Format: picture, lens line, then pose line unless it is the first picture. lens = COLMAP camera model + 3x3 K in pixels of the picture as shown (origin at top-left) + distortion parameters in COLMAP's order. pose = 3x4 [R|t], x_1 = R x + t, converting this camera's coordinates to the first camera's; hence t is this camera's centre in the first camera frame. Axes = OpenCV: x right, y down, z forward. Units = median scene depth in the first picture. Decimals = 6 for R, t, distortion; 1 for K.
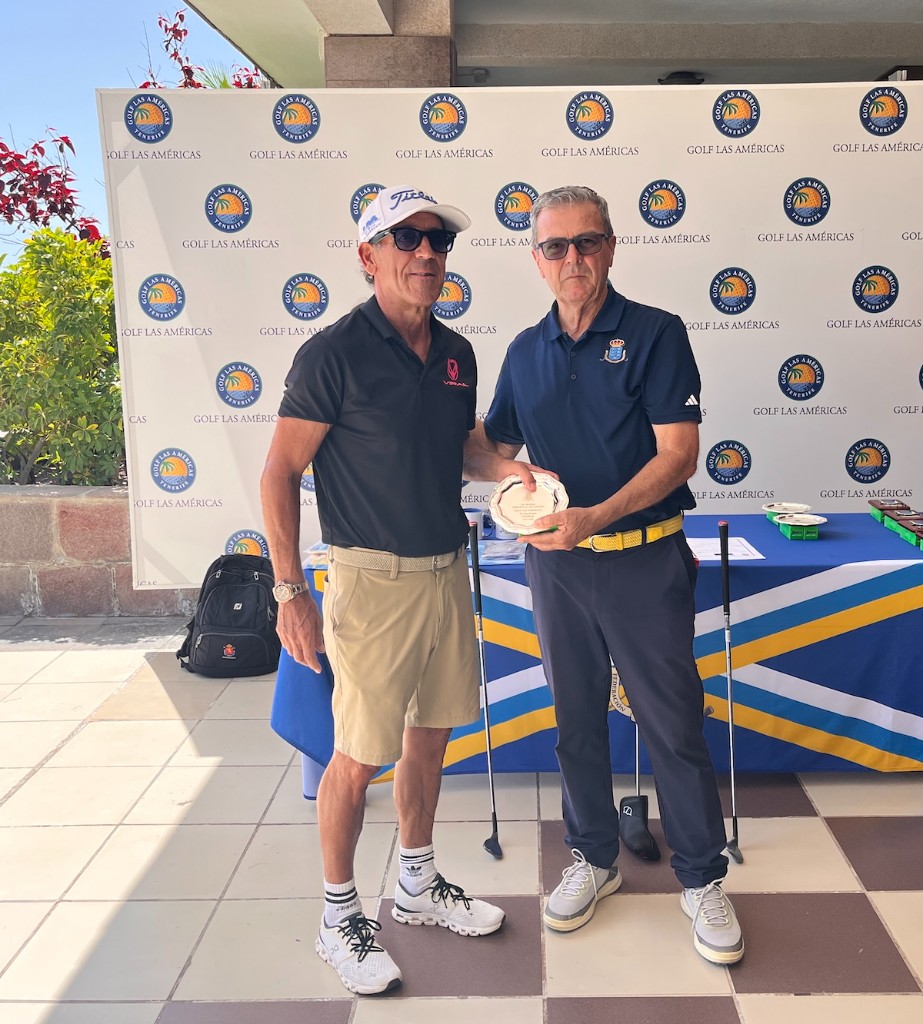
lens RADIAL K [[1128.3, 0, 506.7], [0, 1128.3, 485.3], [0, 0, 1]] dist [0.034822, -0.035066]
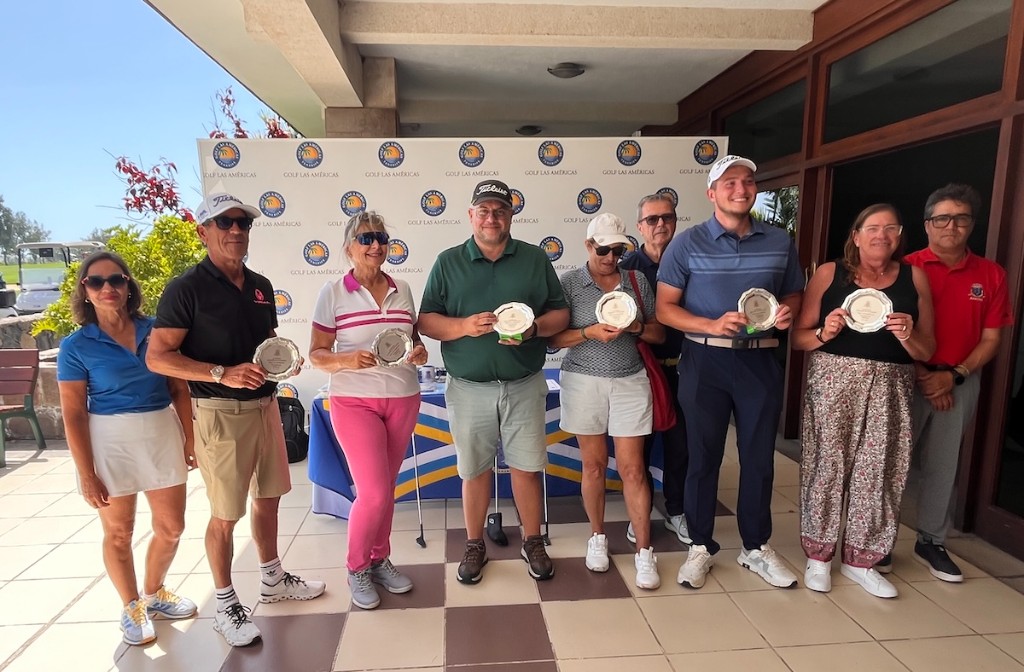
lens RADIAL K [[677.8, 0, 480.0], [0, 677.8, 366.0], [0, 0, 1]] dist [-0.001726, -0.000762]
pose [[0.998019, -0.014338, 0.061254, 0.014325], [0.014409, 0.999896, -0.000719, 0.017532], [-0.061237, 0.001600, 0.998122, -0.094110]]
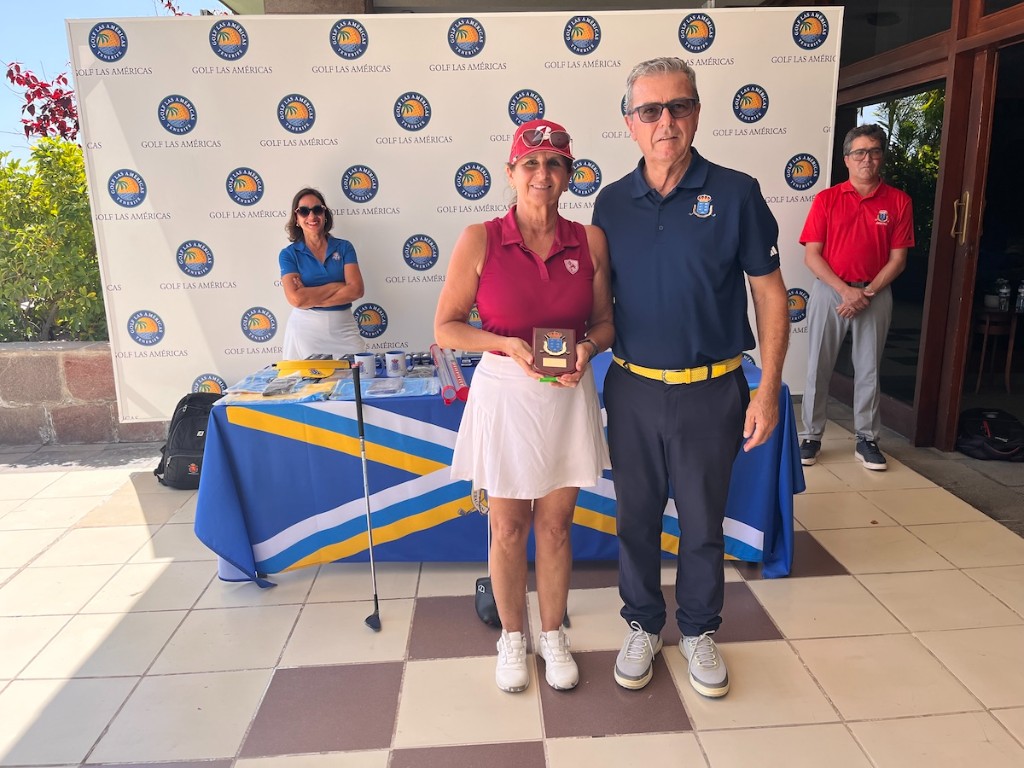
lens RADIAL K [[806.2, 0, 512.0], [0, 806.2, 384.0], [0, 0, 1]] dist [0.082709, -0.142093]
pose [[0.998503, -0.025983, 0.048123, 0.068849], [0.022908, 0.997727, 0.063373, 0.001268], [-0.049660, -0.062176, 0.996829, 0.071067]]
